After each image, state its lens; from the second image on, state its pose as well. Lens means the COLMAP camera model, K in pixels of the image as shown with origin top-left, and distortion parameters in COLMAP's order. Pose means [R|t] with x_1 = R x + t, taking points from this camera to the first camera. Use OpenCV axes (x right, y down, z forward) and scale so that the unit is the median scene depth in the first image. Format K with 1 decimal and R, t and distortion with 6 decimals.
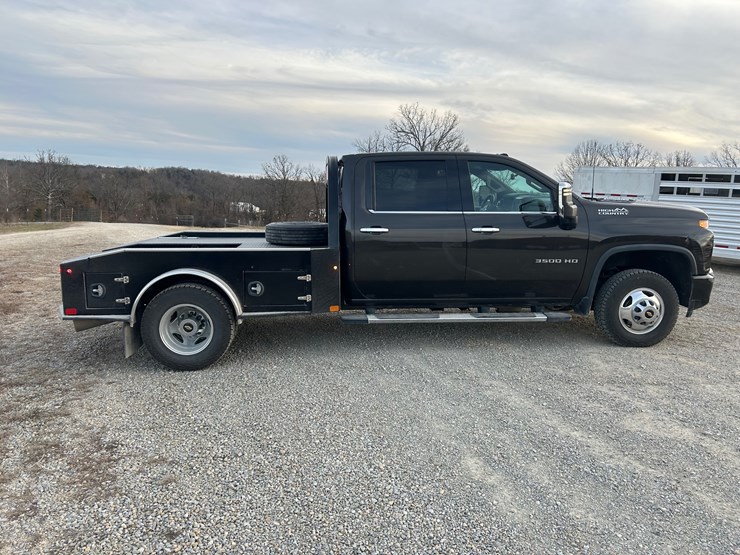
lens RADIAL K [[552.8, 0, 365.4], [0, 552.8, 274.7], [0, 0, 1]] dist [0.049778, -0.049718]
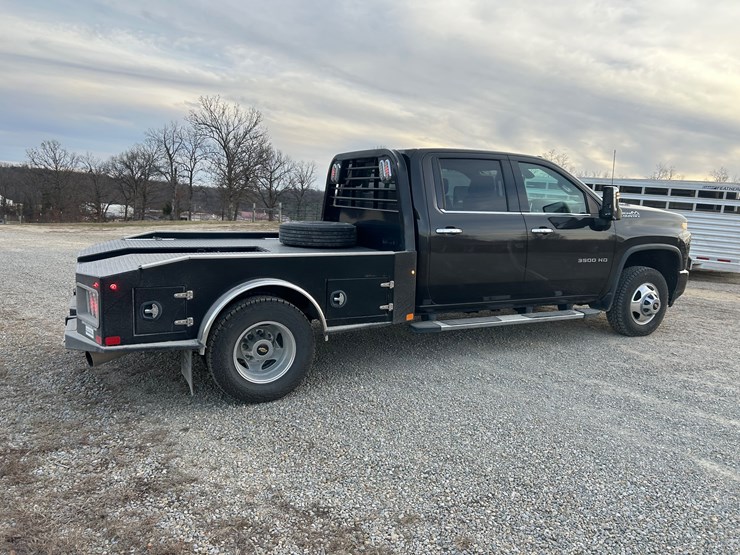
lens RADIAL K [[553.2, 0, 365.0], [0, 553.2, 271.8], [0, 0, 1]] dist [0.052458, -0.054208]
pose [[0.930646, -0.026298, 0.364976, -0.448948], [0.026790, 0.999634, 0.003716, -0.018299], [-0.364940, 0.006319, 0.931010, 0.170284]]
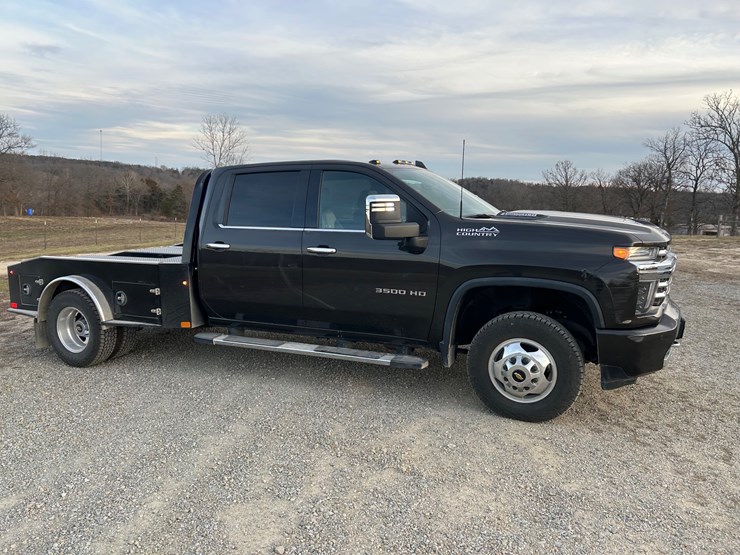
lens RADIAL K [[553.2, 0, 365.0], [0, 553.2, 271.8], [0, 0, 1]] dist [0.052458, -0.054208]
pose [[0.867859, 0.053482, -0.493923, 0.692130], [-0.063593, 0.997969, -0.003678, -0.047843], [0.492723, 0.034602, 0.869498, 0.285534]]
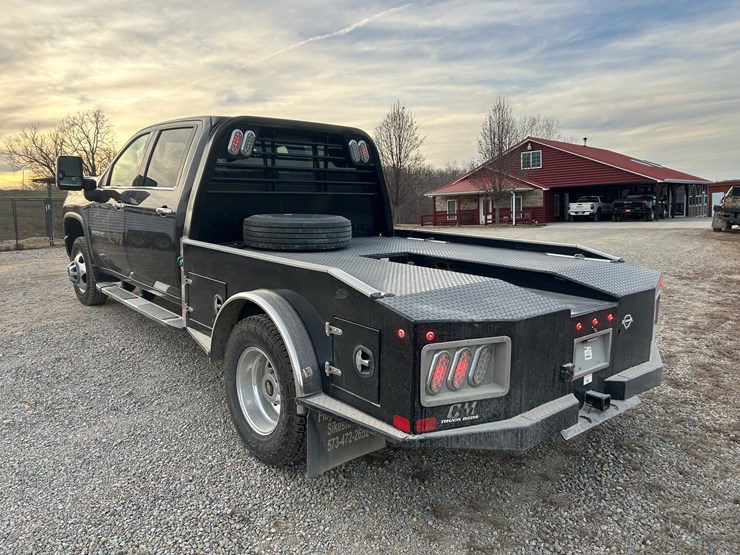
lens RADIAL K [[553.5, 0, 356.7], [0, 553.5, 270.6], [0, 0, 1]] dist [0.050440, -0.053059]
pose [[-0.572425, -0.138507, 0.808174, -0.828039], [0.102605, 0.965783, 0.238193, -0.213802], [-0.813512, 0.219270, -0.538627, 1.560869]]
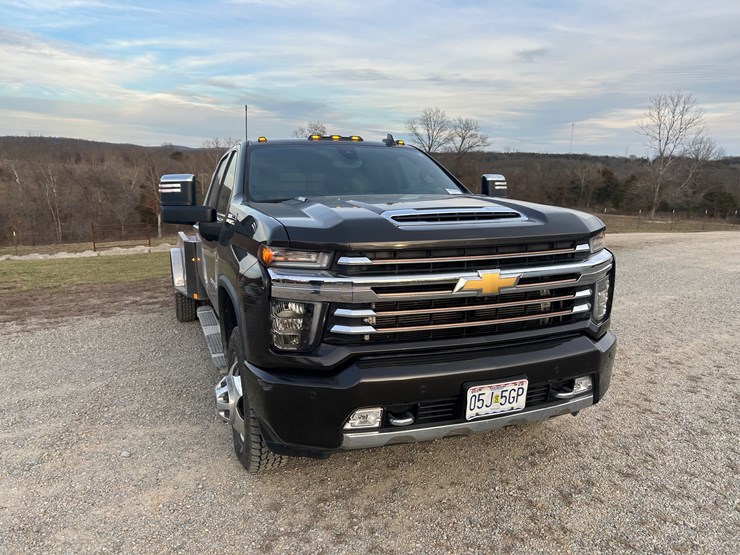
lens RADIAL K [[554.9, 0, 366.1], [0, 554.9, 275.1], [0, 0, 1]] dist [0.051327, -0.051732]
pose [[0.267219, 0.129147, -0.954942, 1.086642], [-0.132396, 0.986501, 0.096367, -0.131488], [0.954497, 0.100679, 0.280711, 0.986881]]
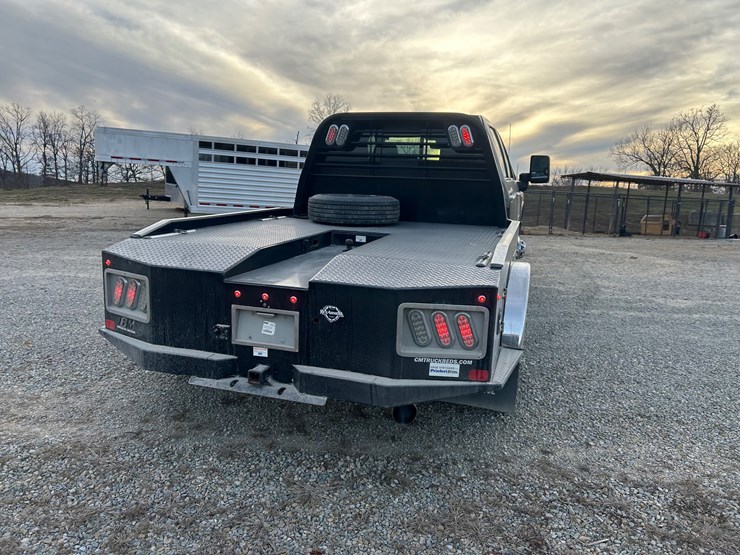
lens RADIAL K [[554.1, 0, 364.8], [0, 554.1, 269.0], [0, 0, 1]] dist [0.051746, -0.052270]
pose [[0.382908, -0.155458, 0.910612, -0.973019], [0.108689, 0.986474, 0.122706, -0.102143], [-0.917370, 0.051988, 0.394625, 0.829710]]
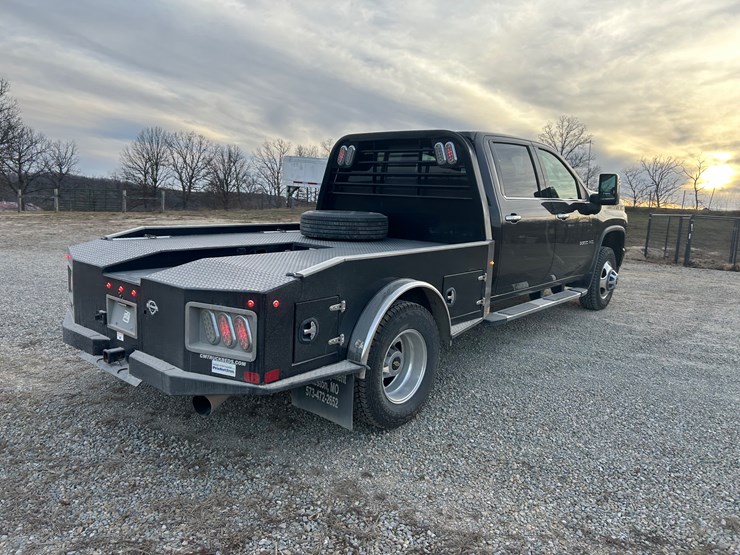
lens RADIAL K [[554.1, 0, 364.8], [0, 554.1, 269.0], [0, 0, 1]] dist [0.051746, -0.052270]
pose [[0.716741, -0.082096, 0.692490, -0.775002], [0.073555, 0.996407, 0.041995, -0.052141], [-0.693450, 0.020837, 0.720204, 0.496211]]
